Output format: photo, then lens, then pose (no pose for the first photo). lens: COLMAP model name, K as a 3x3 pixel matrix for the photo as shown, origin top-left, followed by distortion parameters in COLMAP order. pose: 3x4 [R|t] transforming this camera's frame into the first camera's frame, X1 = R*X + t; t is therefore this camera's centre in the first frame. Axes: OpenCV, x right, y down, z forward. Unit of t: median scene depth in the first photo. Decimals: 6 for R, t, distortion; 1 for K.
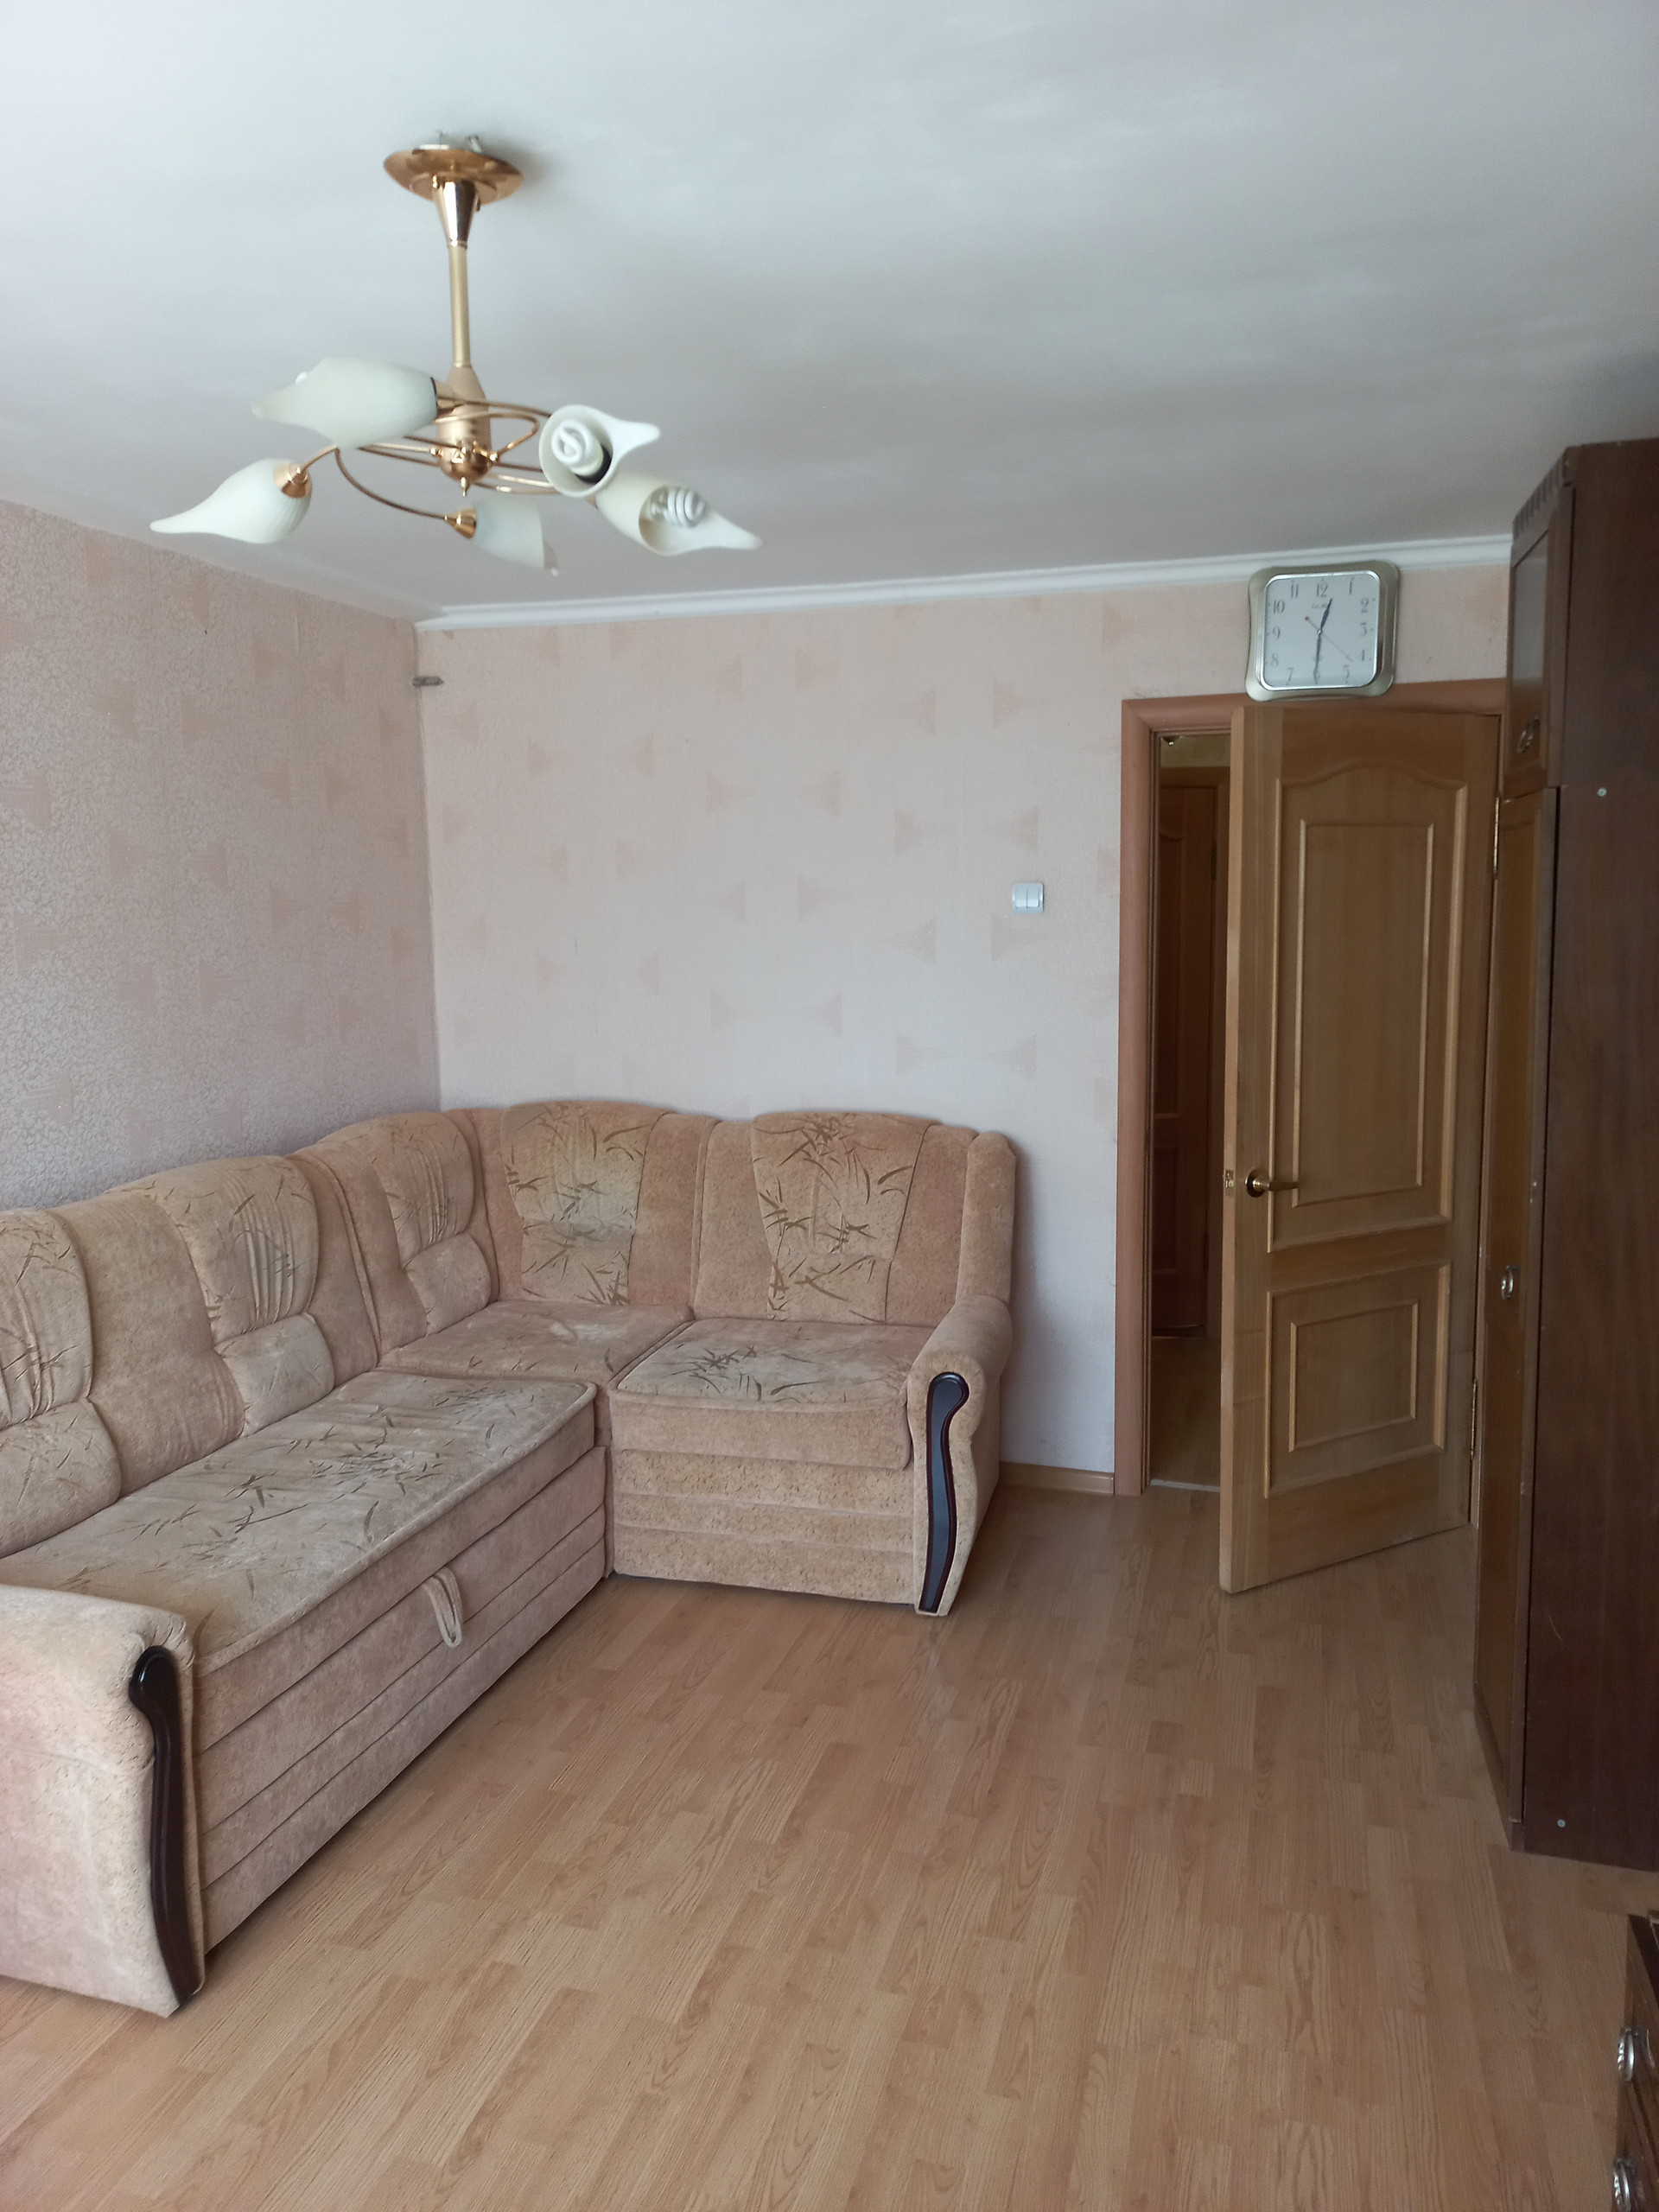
lens RADIAL K [[1589.7, 0, 836.8], [0, 1589.7, 1112.3], [0, 0, 1]] dist [0.069359, -0.075856]
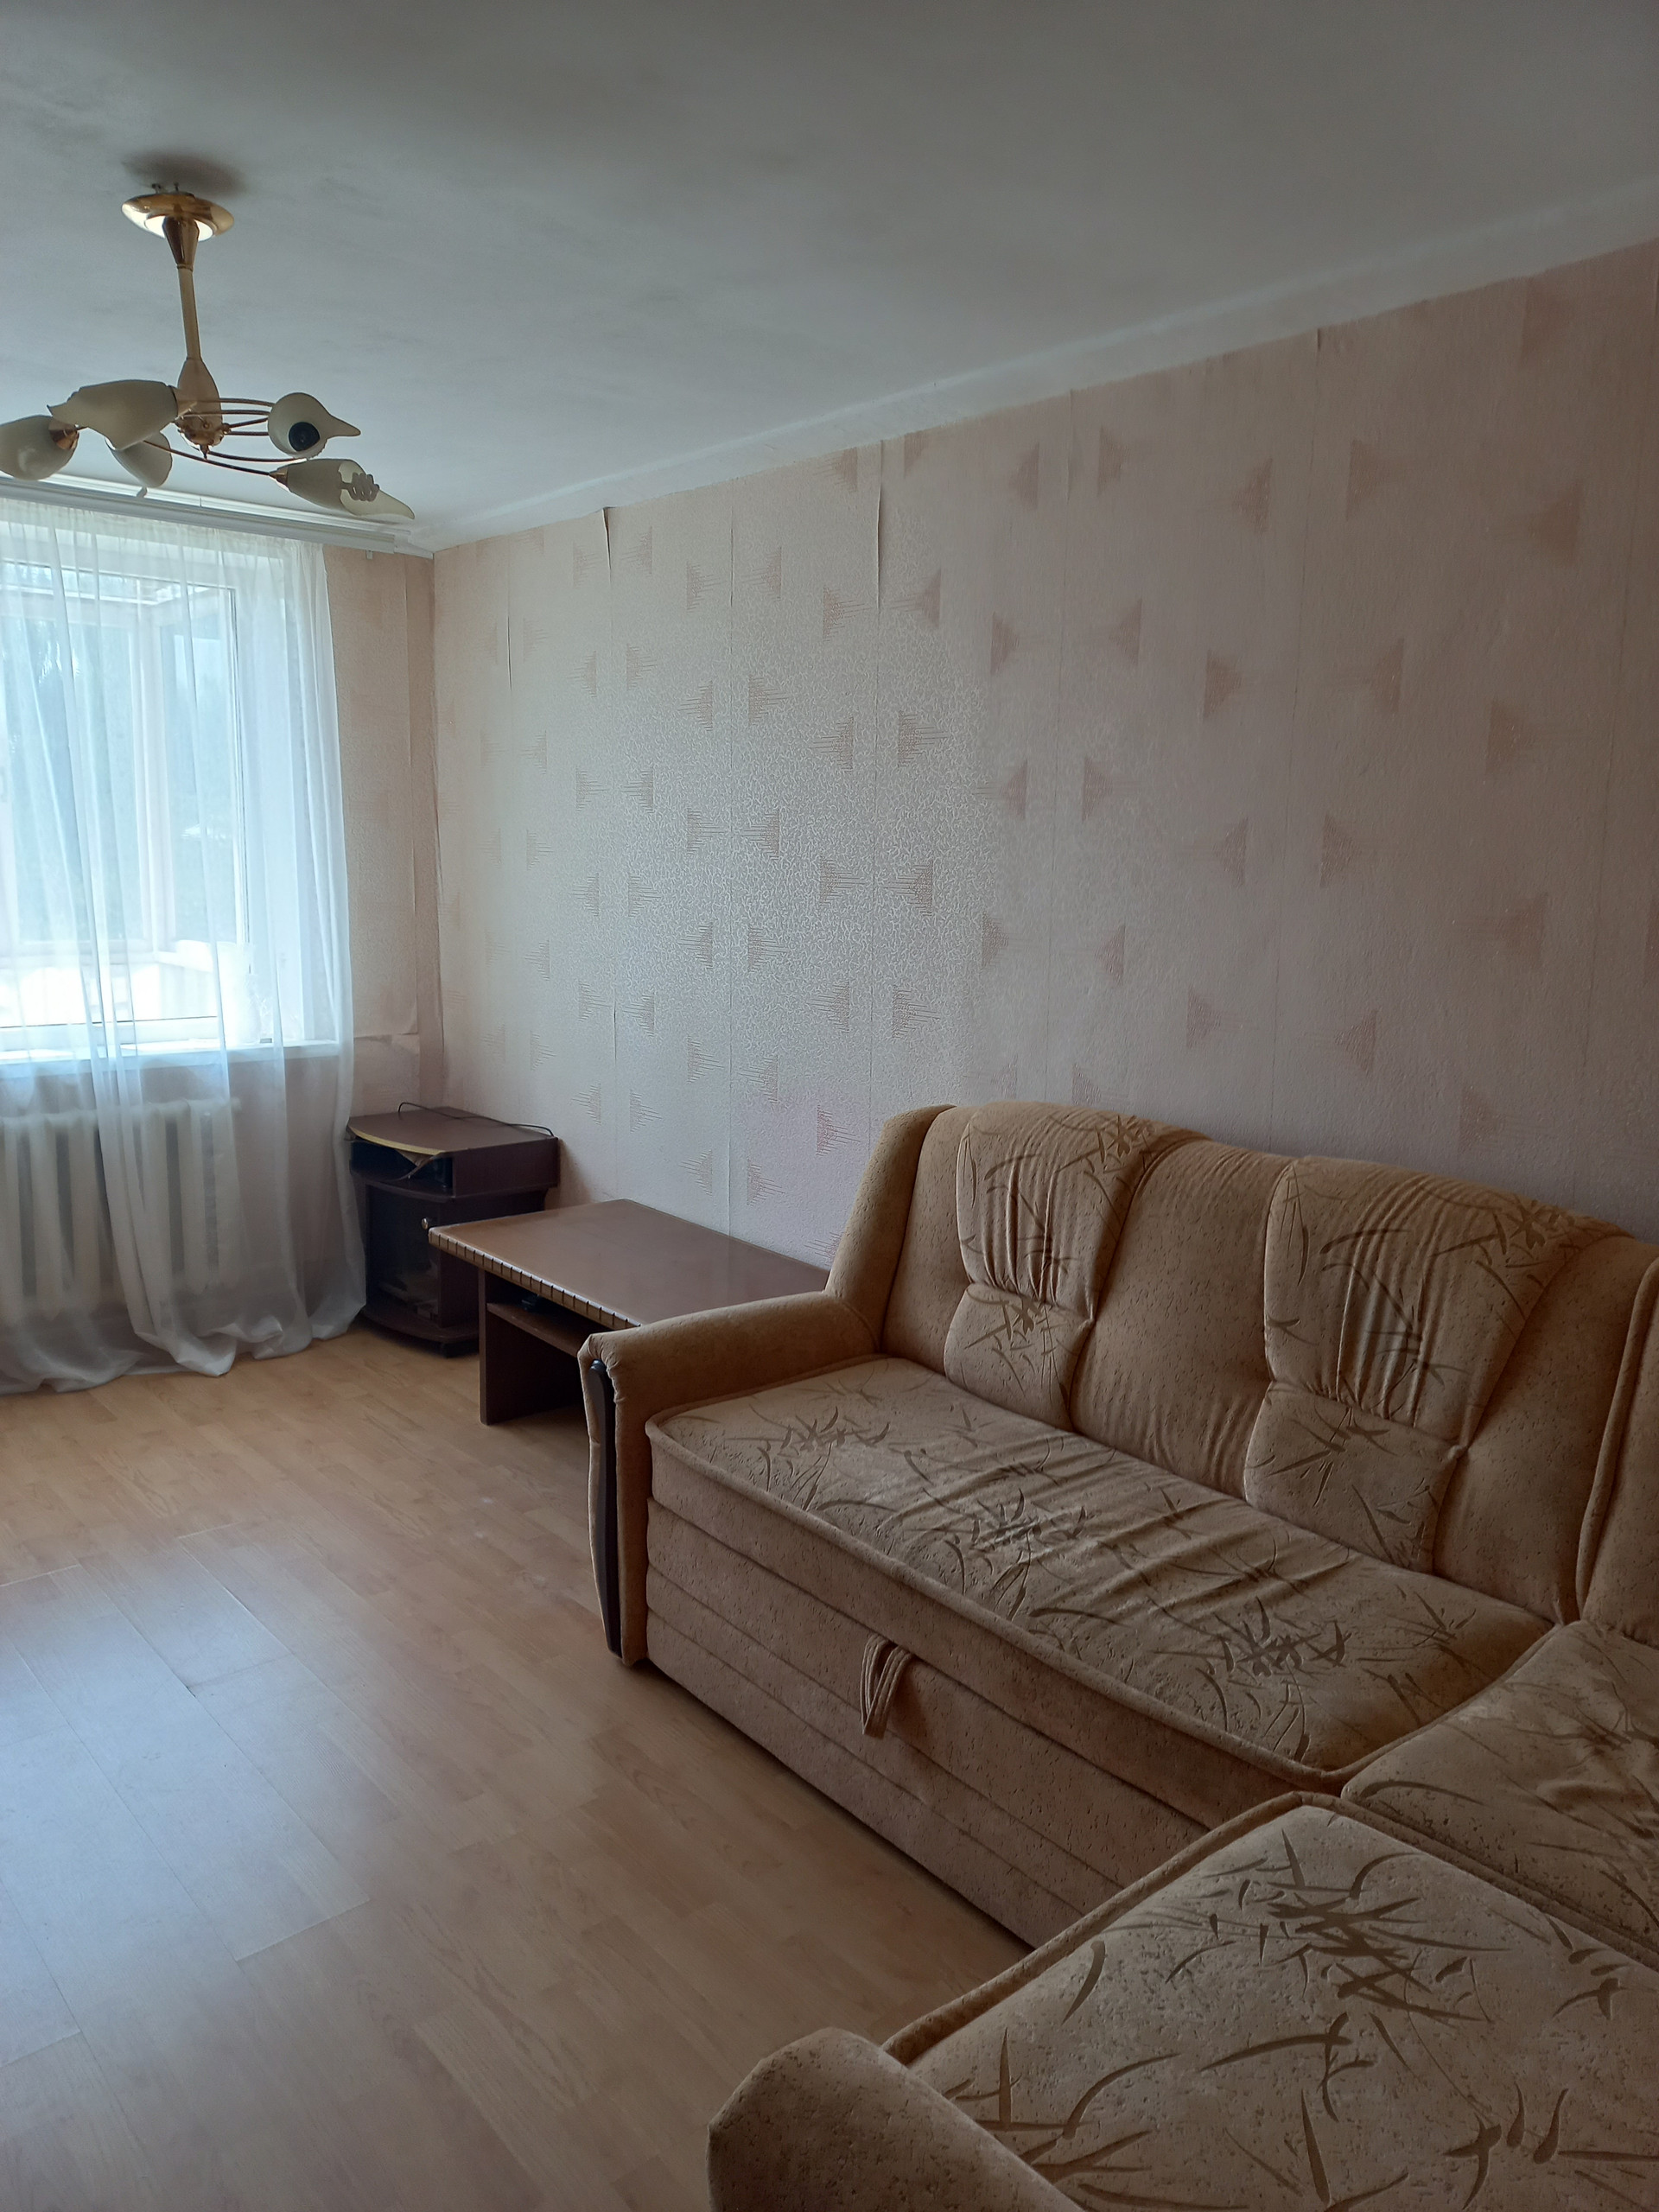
lens RADIAL K [[1589.7, 0, 836.8], [0, 1589.7, 1112.3], [0, 0, 1]] dist [0.069359, -0.075856]
pose [[-0.552449, 0.143627, -0.821079, 0.398030], [-0.121377, 0.960682, 0.249714, -0.167339], [0.824662, 0.237614, -0.513295, 1.400043]]
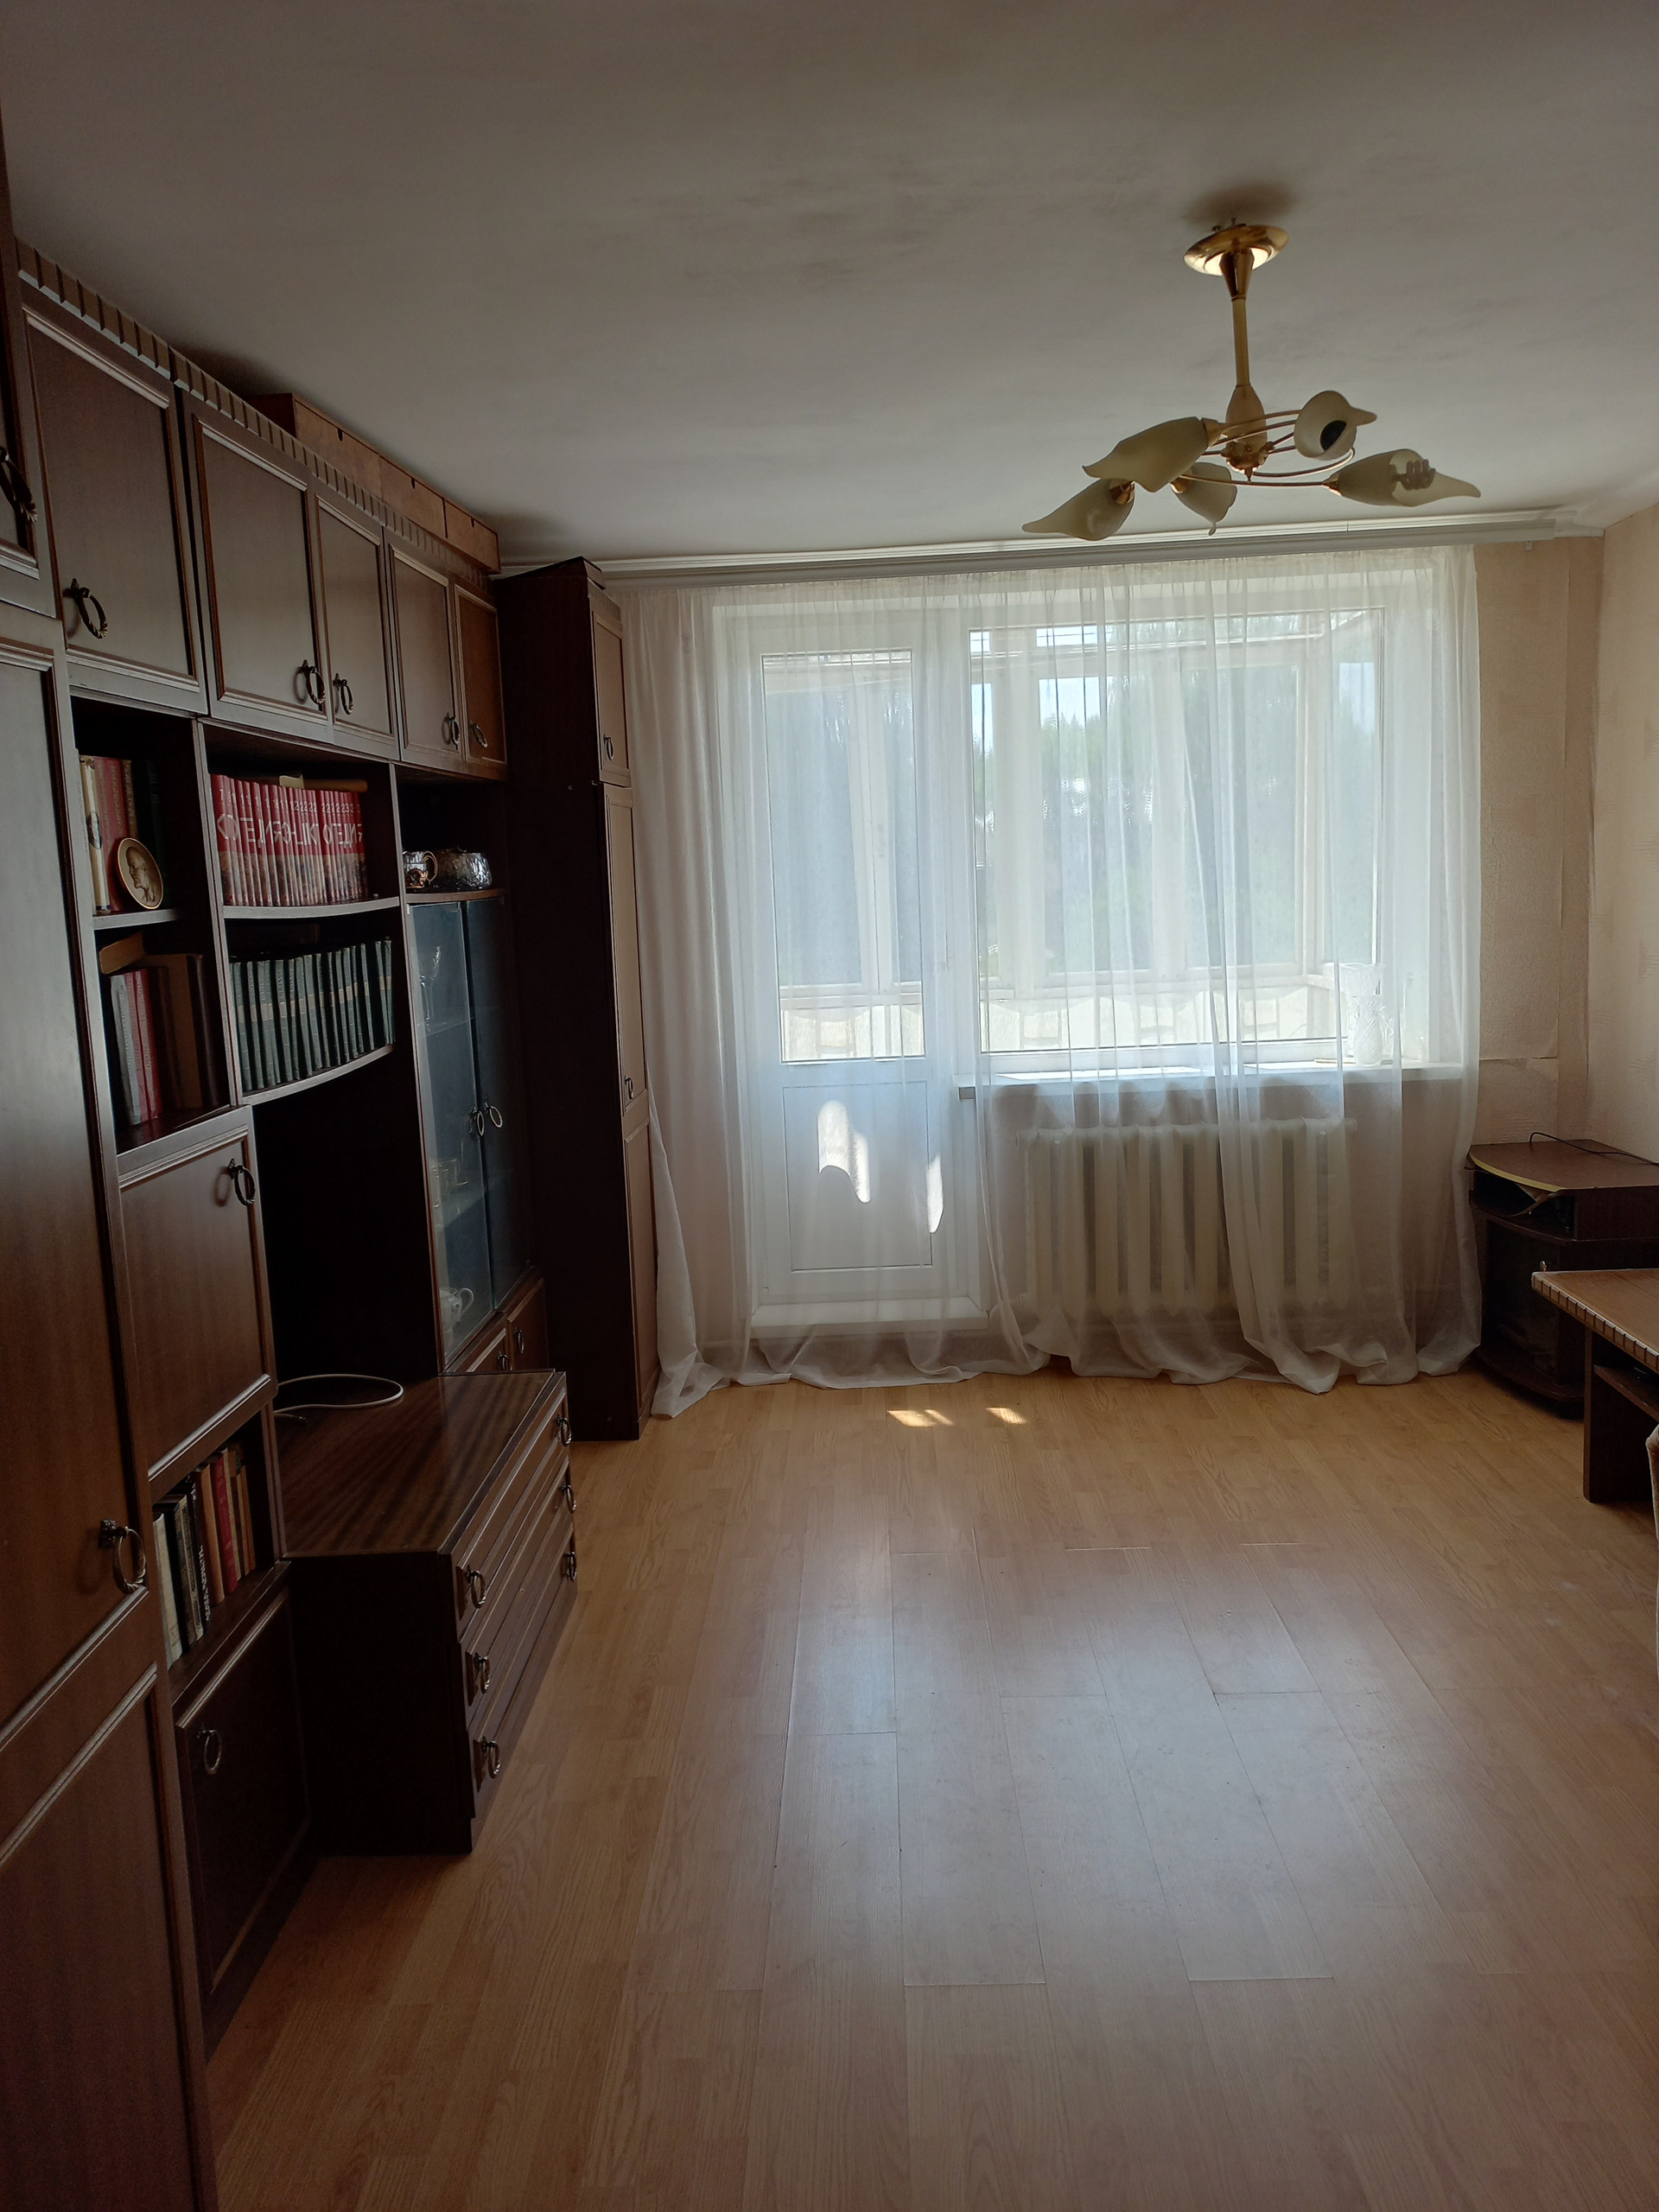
lens RADIAL K [[1573.6, 0, 828.6], [0, 1573.6, 1110.8], [0, 0, 1]] dist [0.091511, -0.137610]
pose [[-0.968500, 0.094396, -0.230430, 0.284555], [0.028771, 0.961586, 0.272993, -0.163320], [0.247348, 0.257764, -0.934011, 1.426348]]
